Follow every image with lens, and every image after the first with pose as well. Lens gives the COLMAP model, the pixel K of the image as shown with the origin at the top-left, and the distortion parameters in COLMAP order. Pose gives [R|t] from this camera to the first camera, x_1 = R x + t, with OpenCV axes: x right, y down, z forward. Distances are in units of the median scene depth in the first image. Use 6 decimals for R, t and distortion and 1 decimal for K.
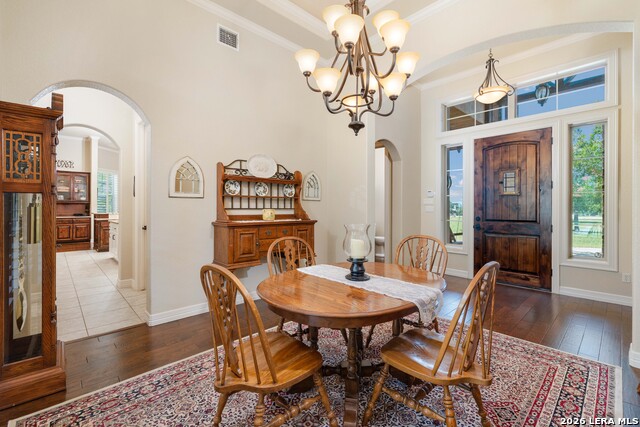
lens RADIAL K [[284.2, 0, 318.5], [0, 284.2, 209.3], [0, 0, 1]] dist [-0.001414, -0.000125]
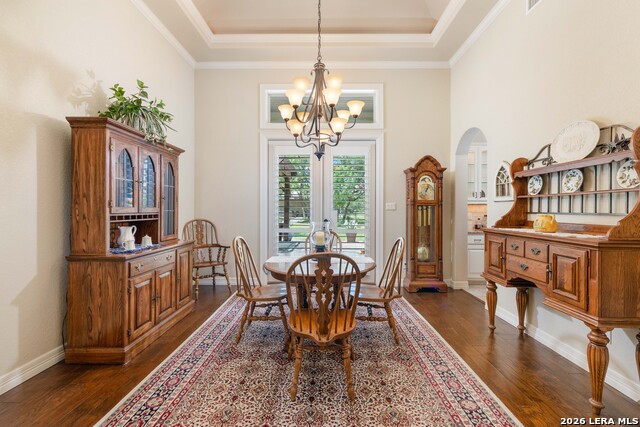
lens RADIAL K [[284.2, 0, 318.5], [0, 284.2, 209.3], [0, 0, 1]] dist [-0.001414, -0.000125]
pose [[-0.698936, -0.007948, -0.715140, 0.642413], [-0.012863, 0.999916, 0.001459, -0.005398], [0.715069, 0.010218, -0.698980, 1.095777]]
